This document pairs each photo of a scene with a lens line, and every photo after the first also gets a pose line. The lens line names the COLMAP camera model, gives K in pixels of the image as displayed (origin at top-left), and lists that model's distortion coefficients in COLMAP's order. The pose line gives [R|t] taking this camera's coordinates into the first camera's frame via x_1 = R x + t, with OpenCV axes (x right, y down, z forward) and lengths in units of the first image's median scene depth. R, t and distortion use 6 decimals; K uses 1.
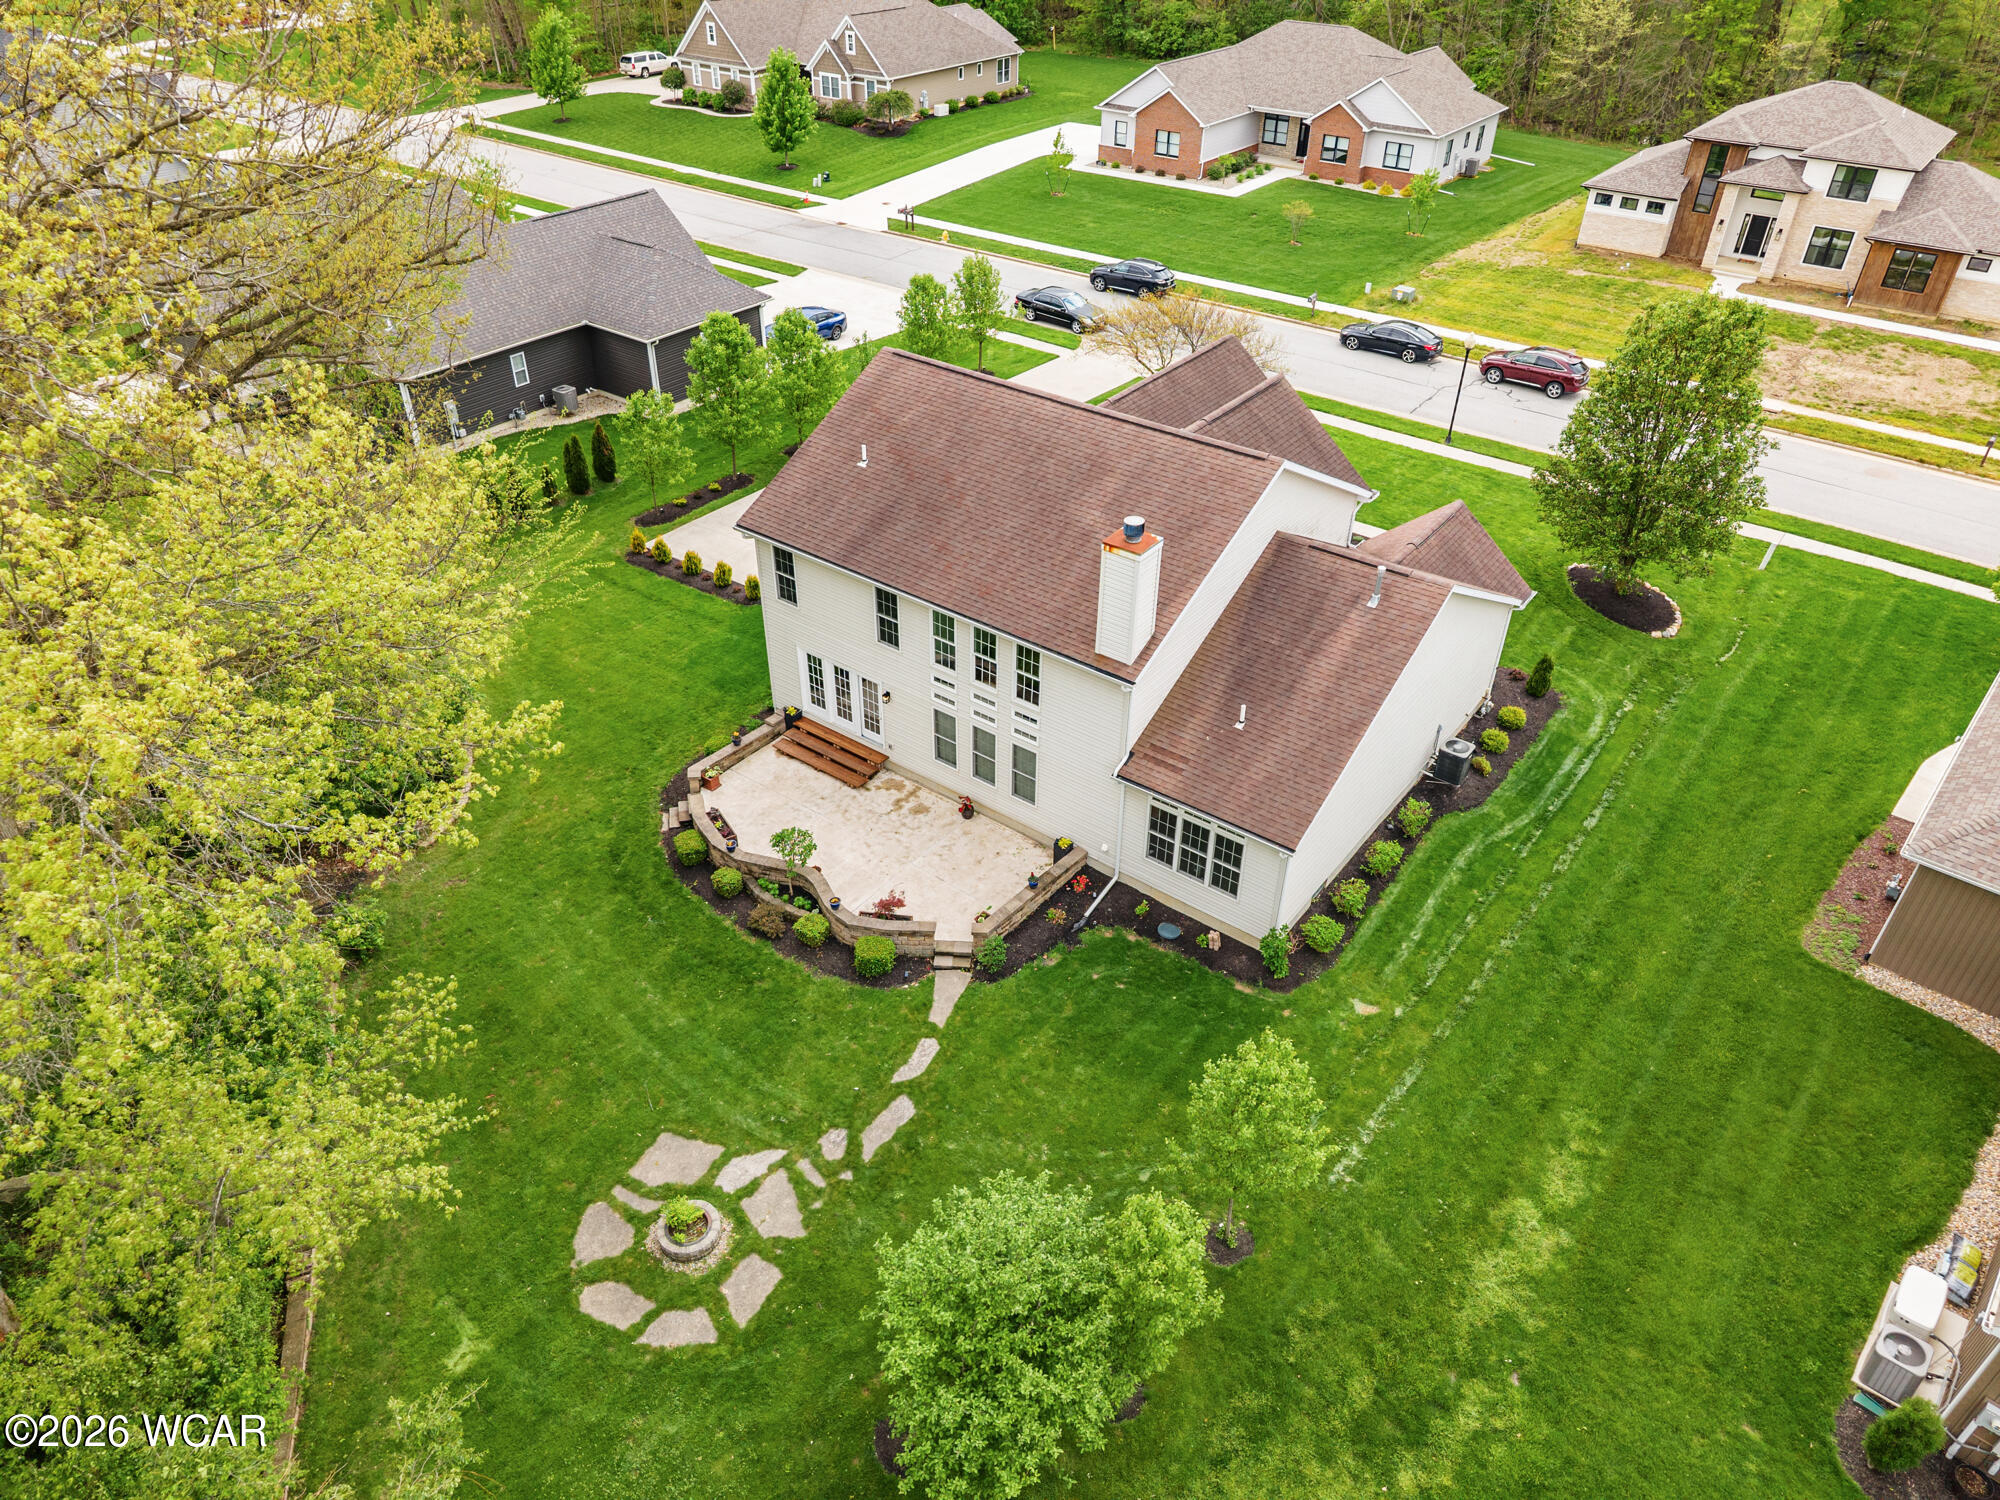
lens RADIAL K [[1338.6, 0, 1000.0], [0, 1338.6, 750.0], [0, 0, 1]] dist [0.019573, -0.016203]
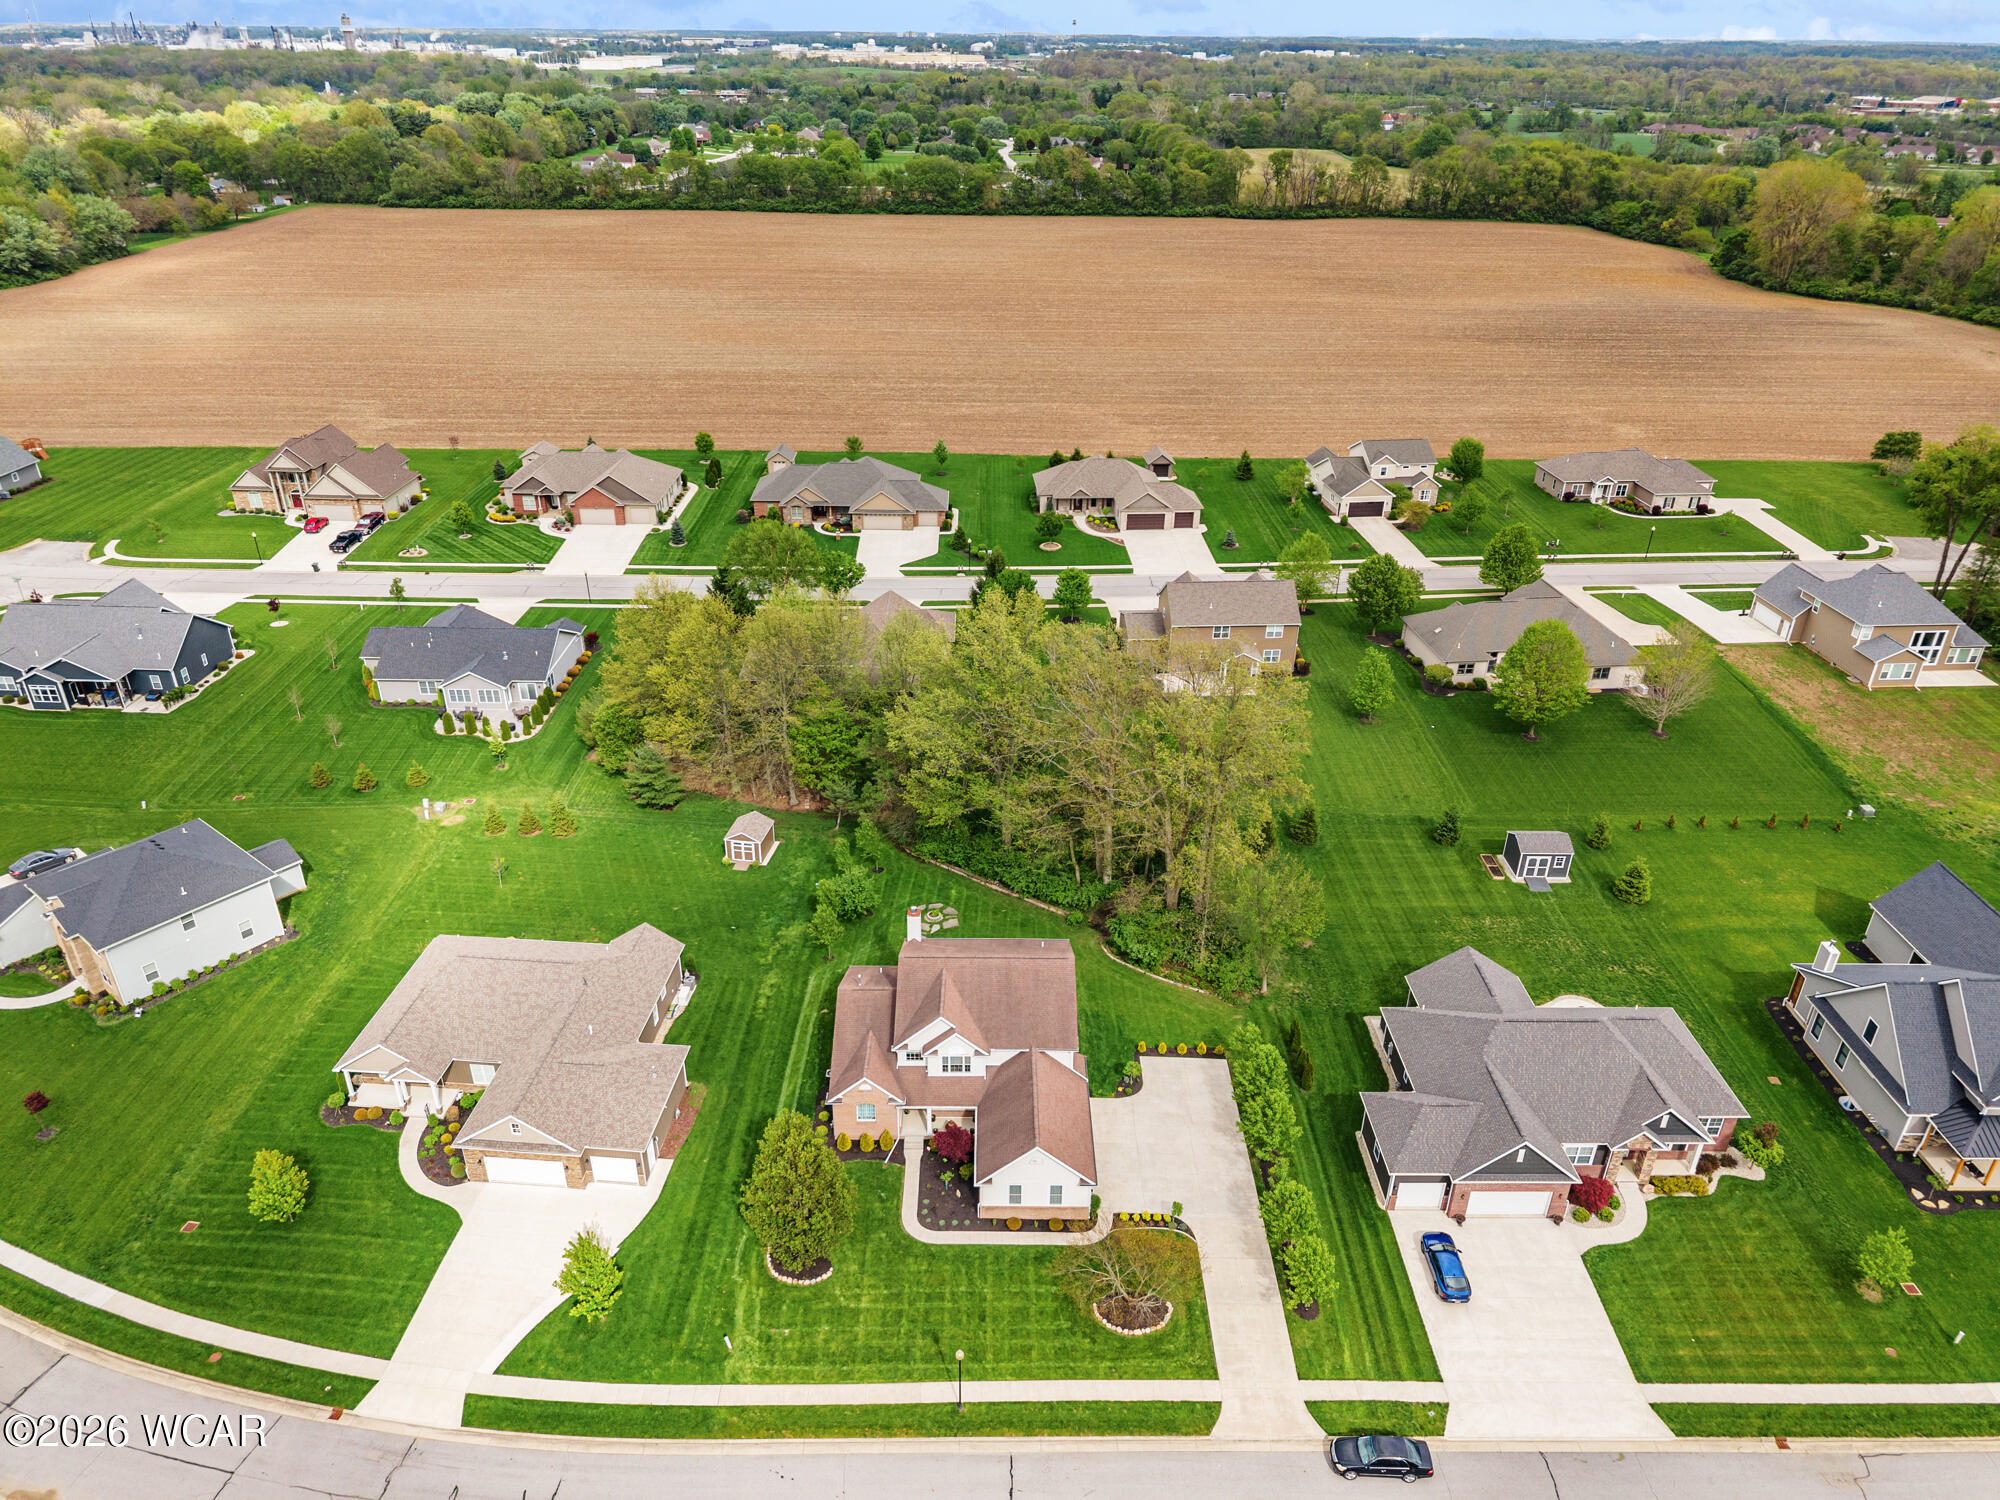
lens RADIAL K [[1338.6, 0, 1000.0], [0, 1338.6, 750.0], [0, 0, 1]] dist [0.019573, -0.016203]
pose [[-0.797259, 0.269024, -0.540374, 1.791288], [-0.366763, 0.495127, 0.787613, -3.395393], [0.479440, 0.826121, -0.296077, 1.894455]]
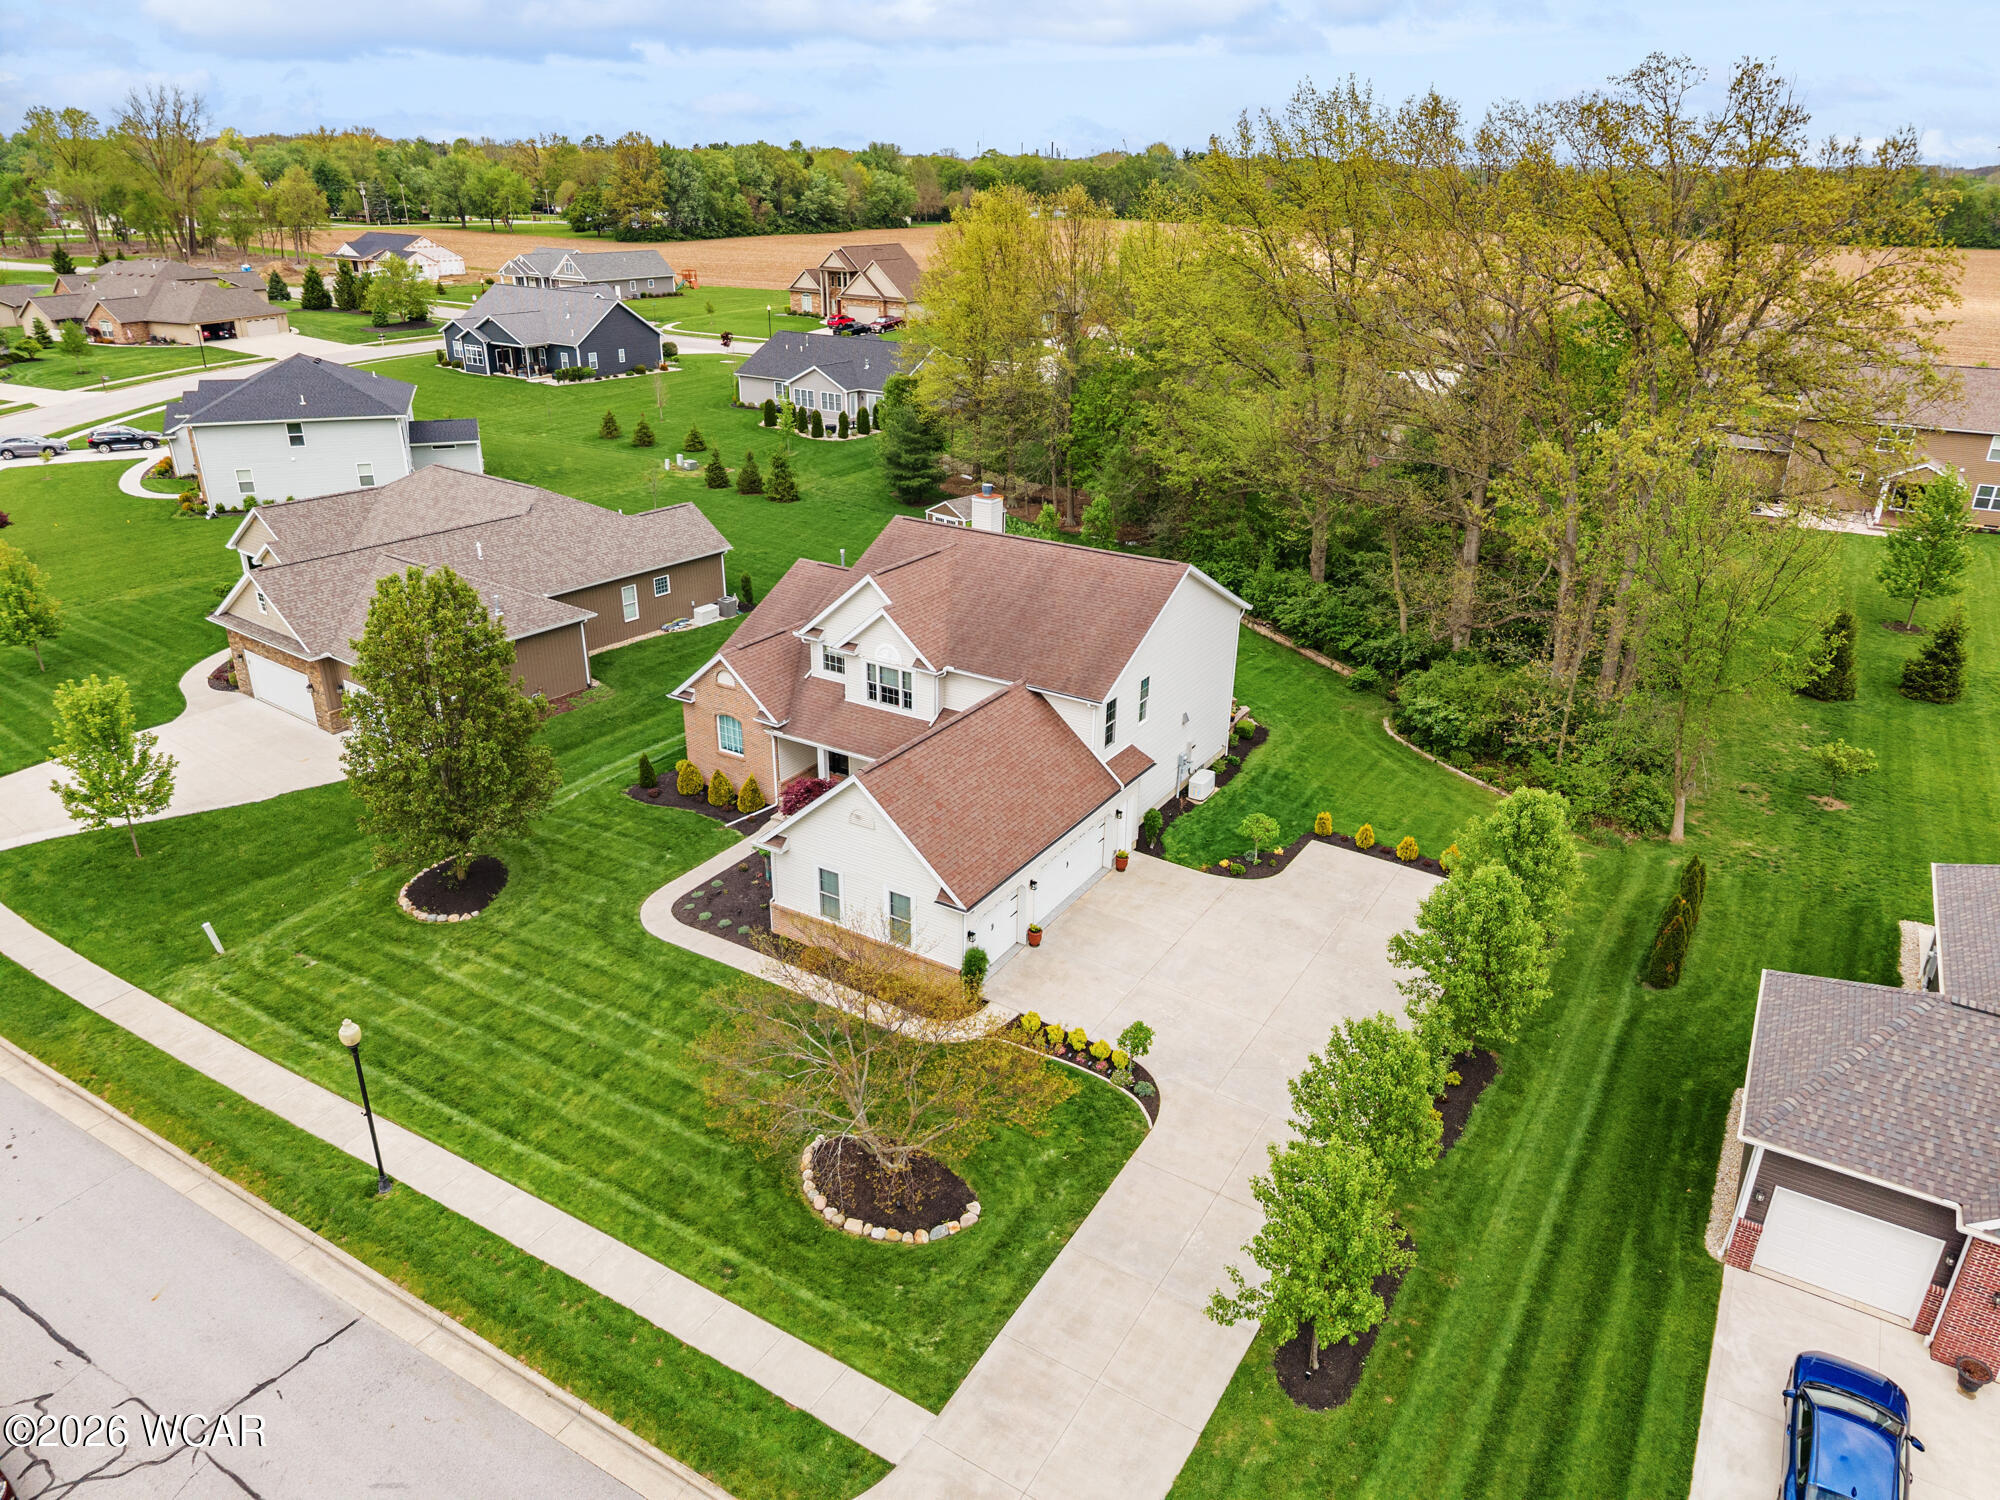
lens RADIAL K [[1338.6, 0, 1000.0], [0, 1338.6, 750.0], [0, 0, 1]] dist [0.019573, -0.016203]
pose [[-0.995823, 0.016293, -0.089838, 0.275256], [-0.068989, 0.510244, 0.857258, -1.748305], [0.059806, 0.859875, -0.506989, 2.459660]]
